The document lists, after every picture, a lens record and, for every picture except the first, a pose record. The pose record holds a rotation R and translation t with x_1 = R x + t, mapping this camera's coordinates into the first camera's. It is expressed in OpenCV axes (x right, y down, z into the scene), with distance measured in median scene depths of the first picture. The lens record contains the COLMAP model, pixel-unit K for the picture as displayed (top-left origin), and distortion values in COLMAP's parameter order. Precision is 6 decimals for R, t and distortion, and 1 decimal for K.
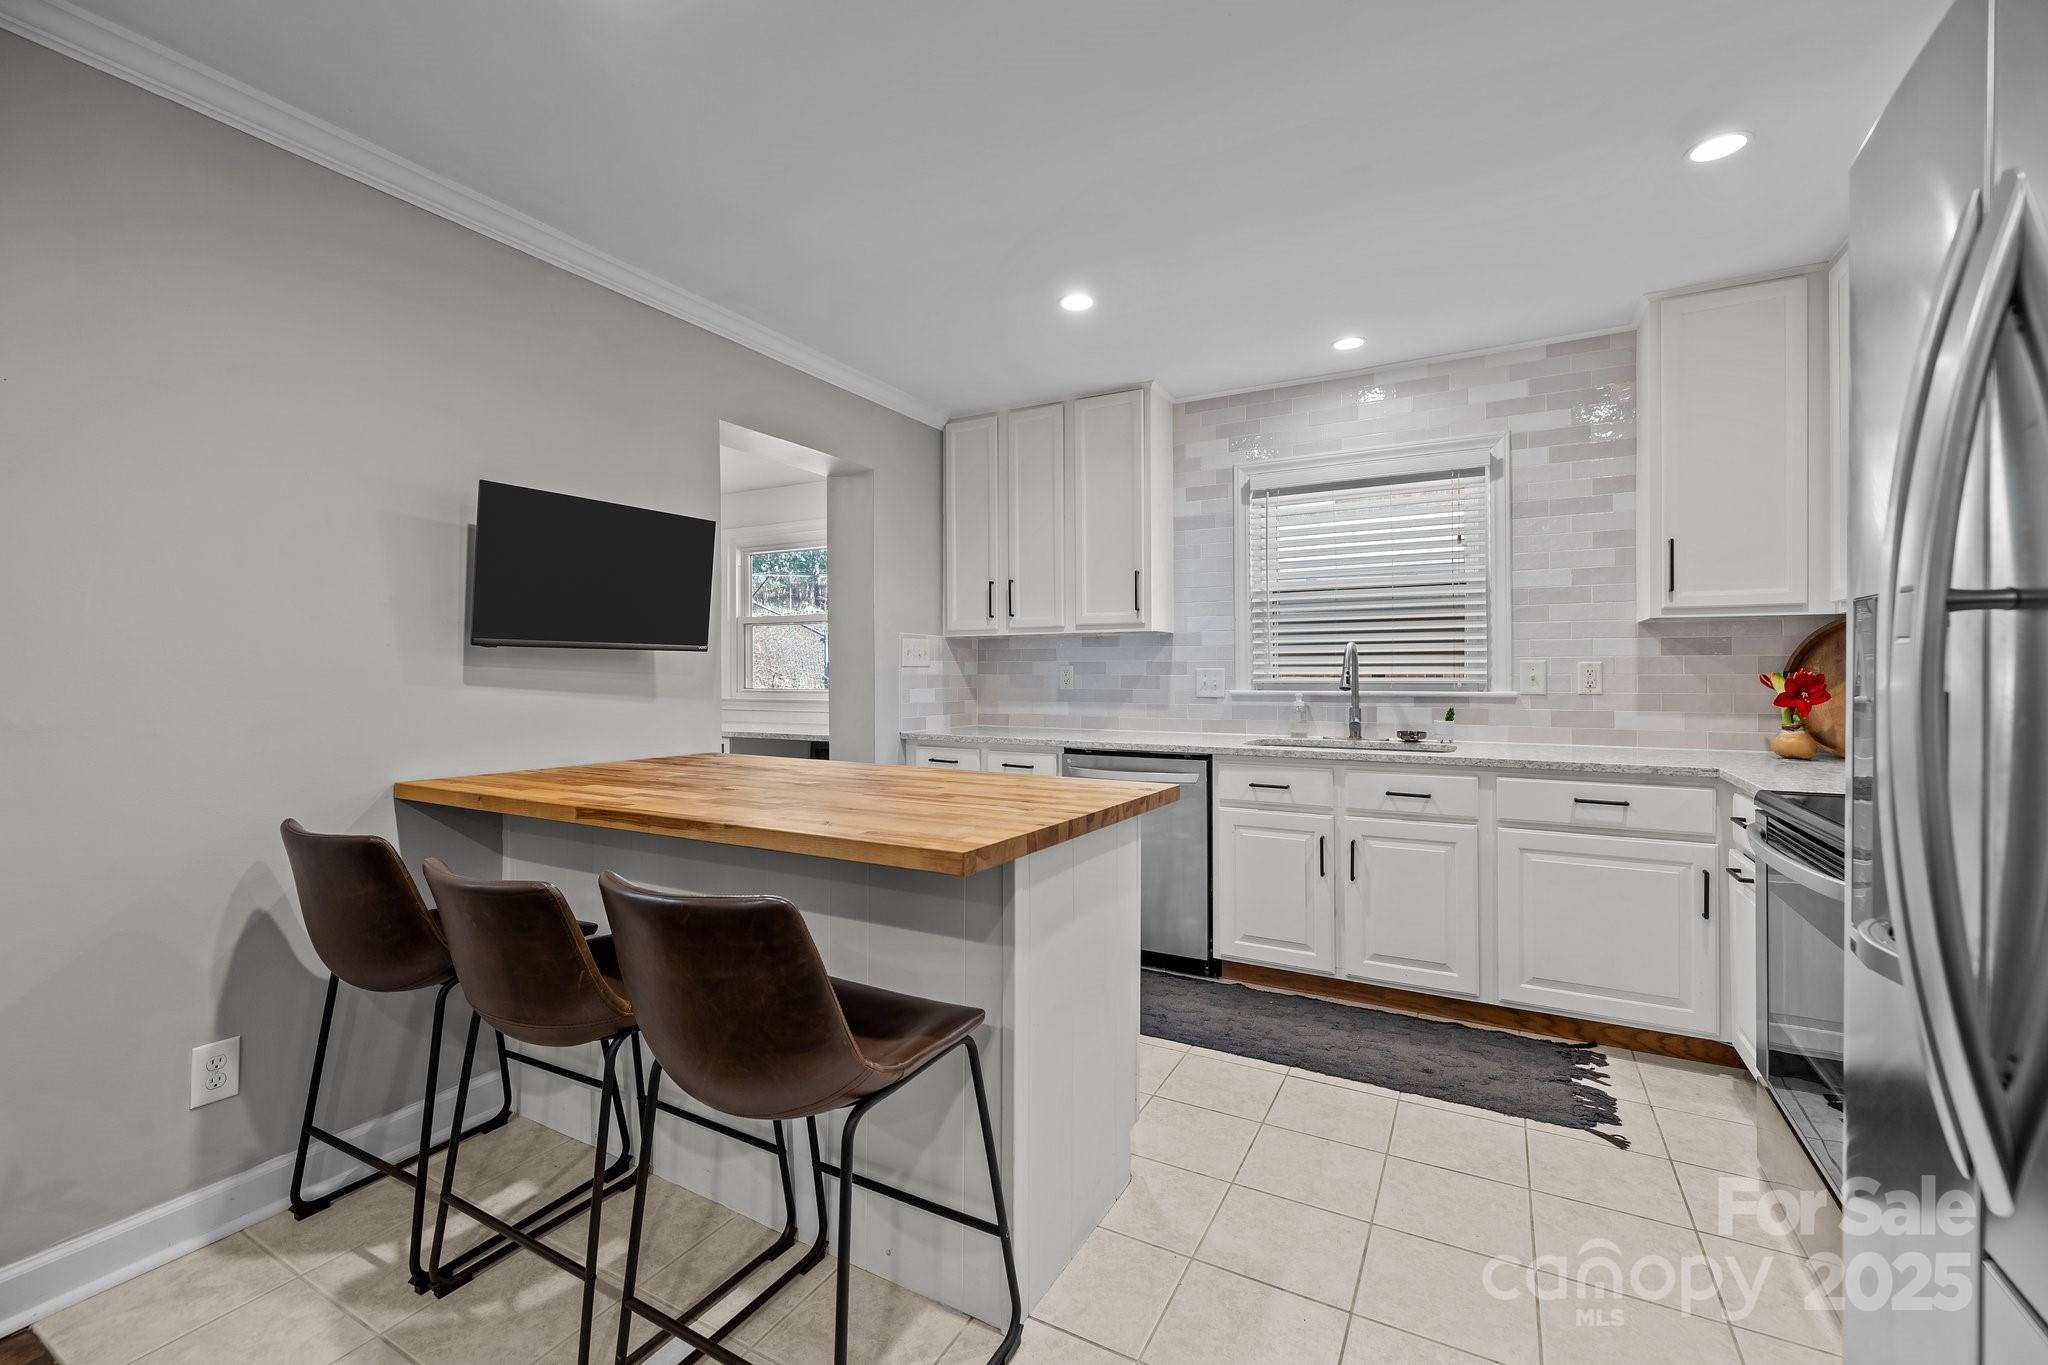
lens RADIAL K [[863.3, 0, 1004.9], [0, 863.3, 667.9], [0, 0, 1]] dist [-0.001954, 0.000067]
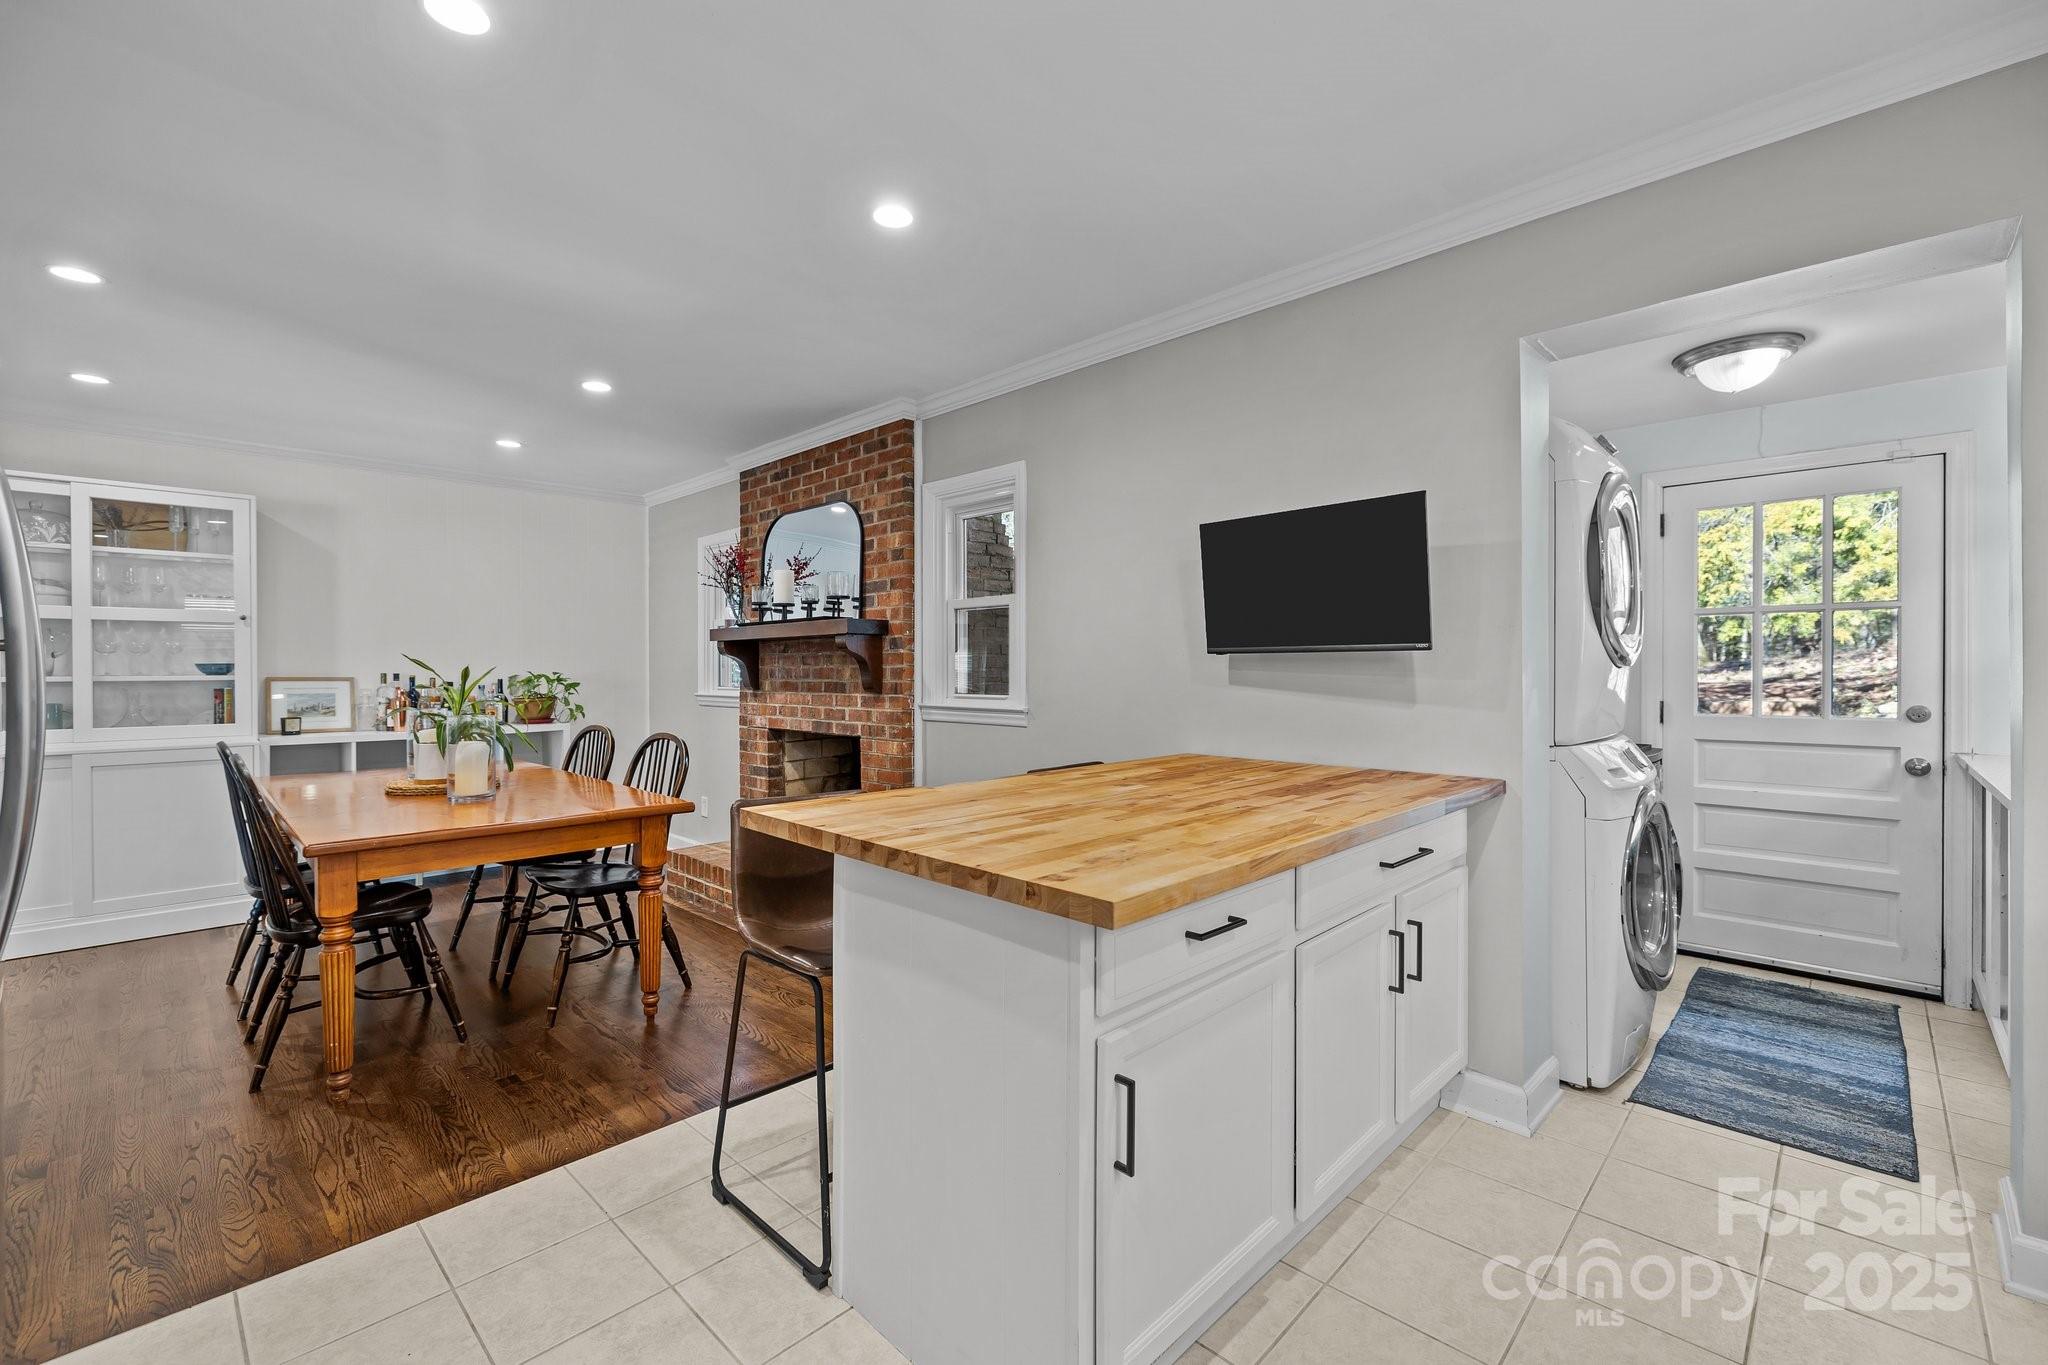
lens RADIAL K [[863.3, 0, 1004.9], [0, 863.3, 667.9], [0, 0, 1]] dist [-0.001954, 0.000067]
pose [[-0.253849, -0.001131, -0.967243, 0.472779], [0.007904, 0.999964, -0.003244, -0.002320], [0.967211, -0.008469, -0.253831, 0.700569]]
